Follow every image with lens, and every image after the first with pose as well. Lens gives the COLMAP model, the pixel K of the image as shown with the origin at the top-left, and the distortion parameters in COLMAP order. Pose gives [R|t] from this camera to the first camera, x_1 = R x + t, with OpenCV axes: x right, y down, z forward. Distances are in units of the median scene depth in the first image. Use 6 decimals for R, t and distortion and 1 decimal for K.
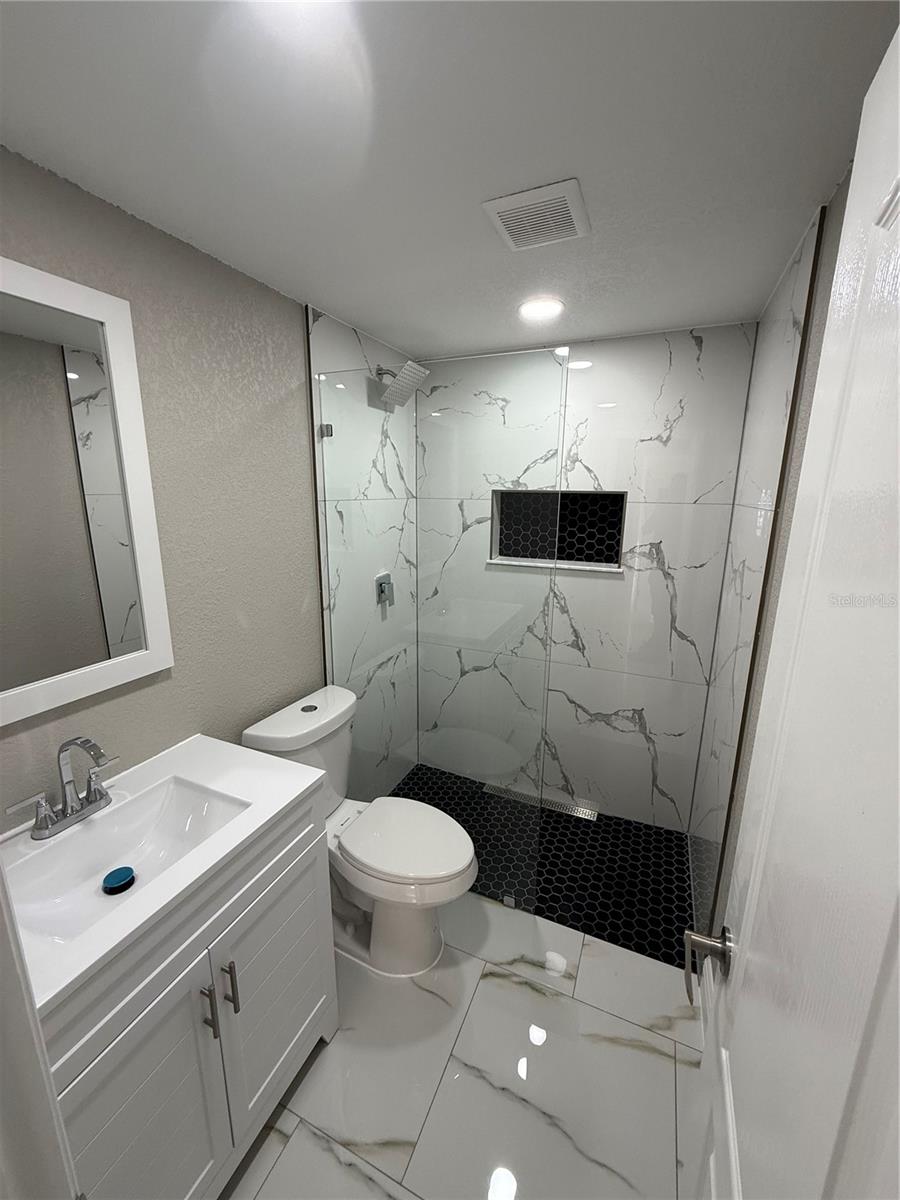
lens RADIAL K [[477.7, 0, 437.6], [0, 477.7, 596.7], [0, 0, 1]] dist [0.000264, -0.000209]
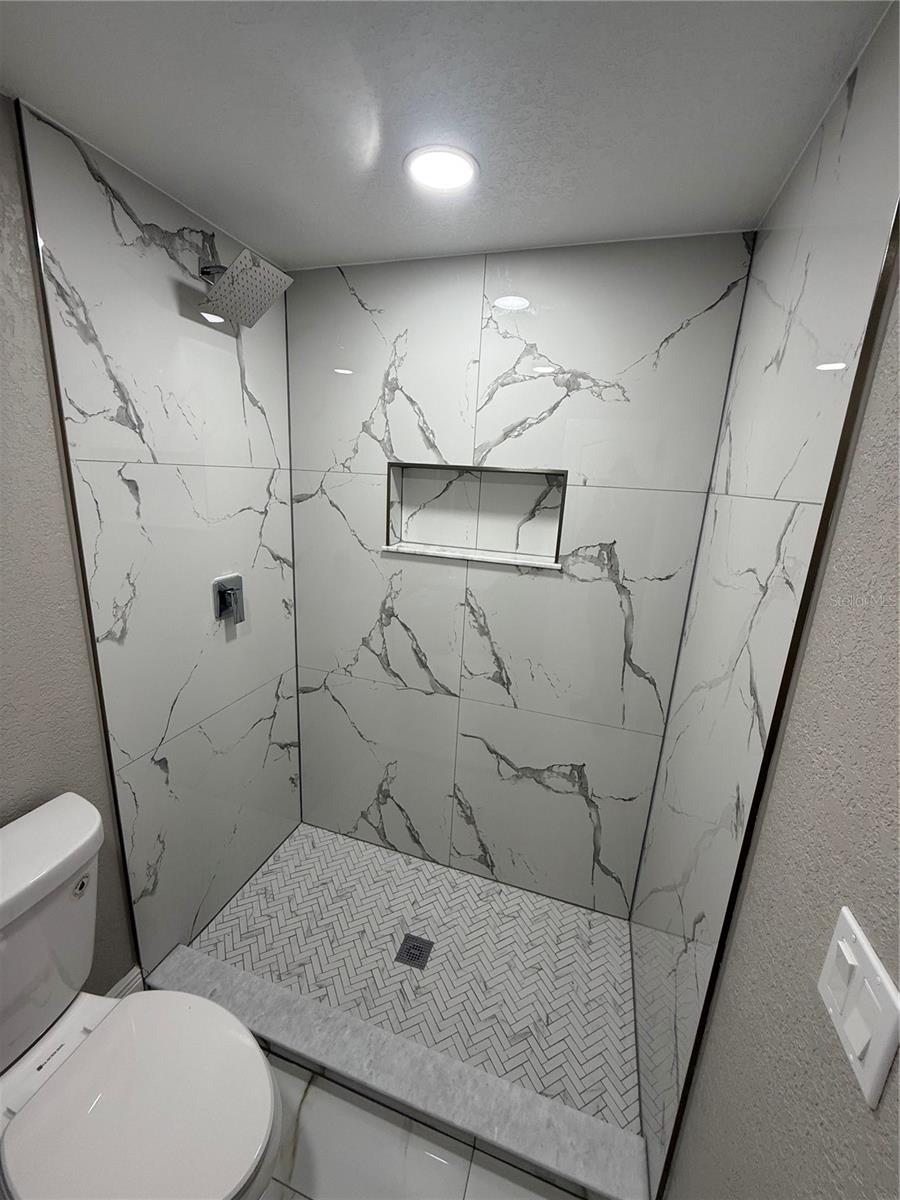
lens RADIAL K [[477.7, 0, 436.0], [0, 477.7, 594.4], [0, 0, 1]] dist [0.000264, -0.000209]
pose [[0.993212, 0.014287, 0.115440, 0.111758], [-0.016740, 0.999654, 0.020306, -0.043507], [-0.115110, -0.022101, 0.993107, 0.295841]]
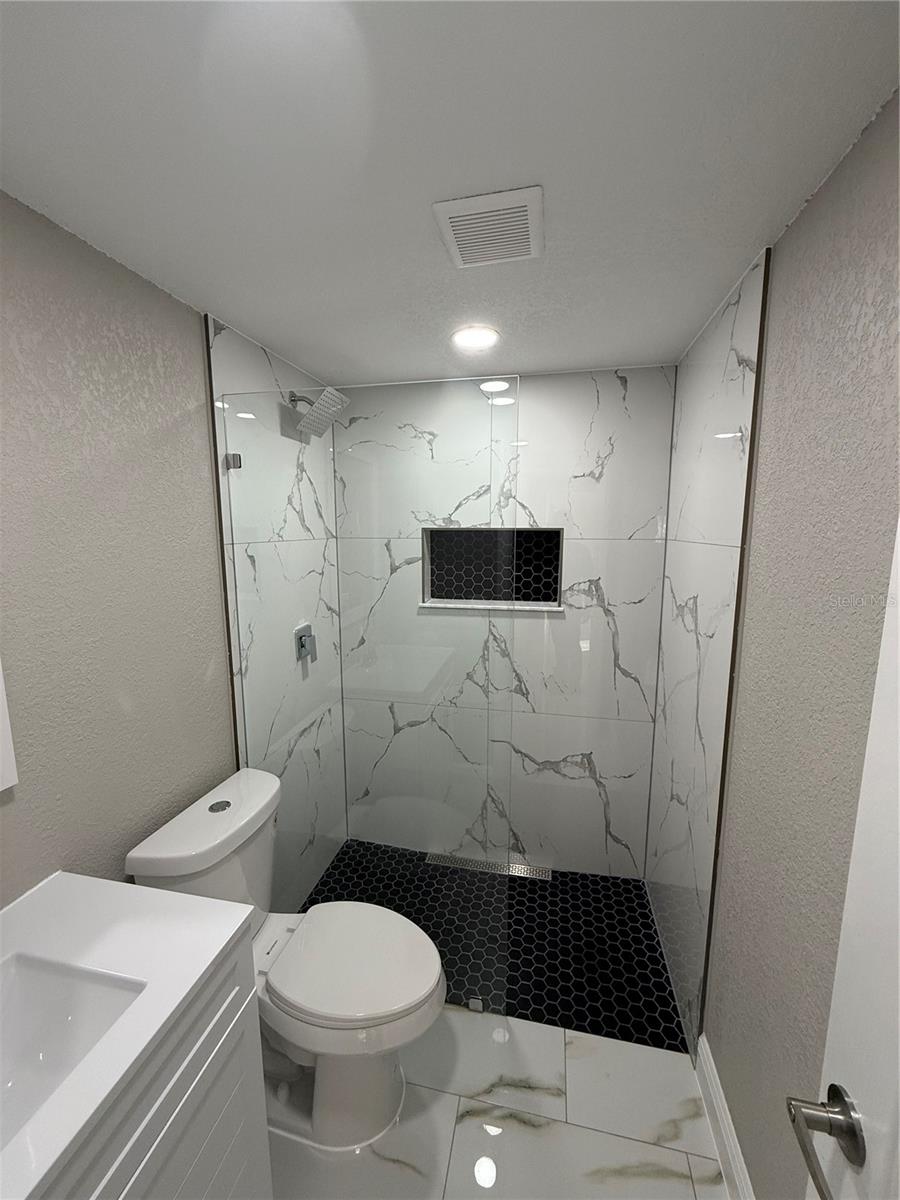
lens RADIAL K [[477.7, 0, 439.8], [0, 477.7, 594.4], [0, 0, 1]] dist [0.000264, -0.000209]
pose [[0.977231, -0.041552, 0.208071, -0.052463], [0.057960, 0.995618, -0.073392, -0.027347], [-0.204109, 0.083781, 0.975356, 0.107364]]
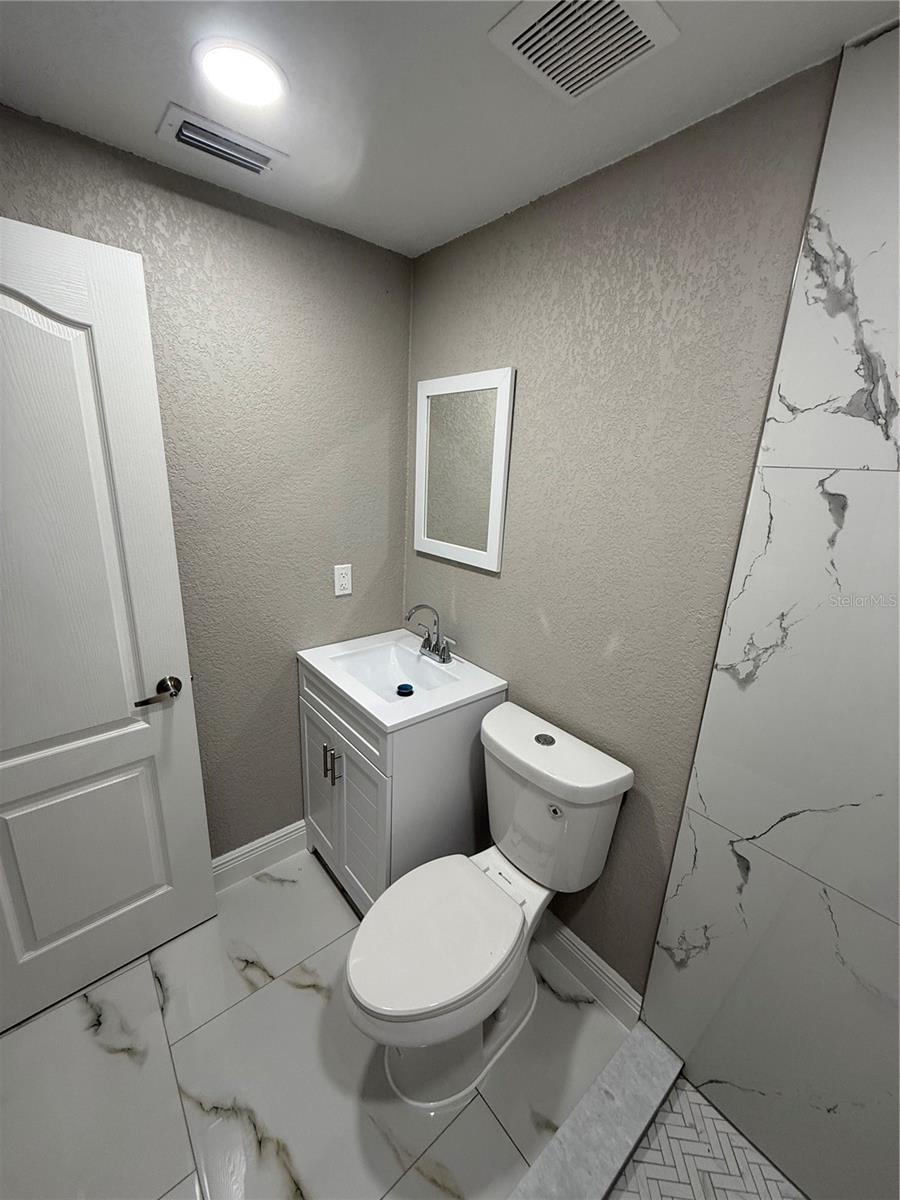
lens RADIAL K [[477.7, 0, 453.8], [0, 477.7, 595.2], [0, 0, 1]] dist [0.000264, -0.000209]
pose [[-0.410040, 0.222320, -0.884557, 0.321840], [-0.248192, 0.906041, 0.342769, -0.142264], [0.877649, 0.360089, -0.316335, 0.777871]]
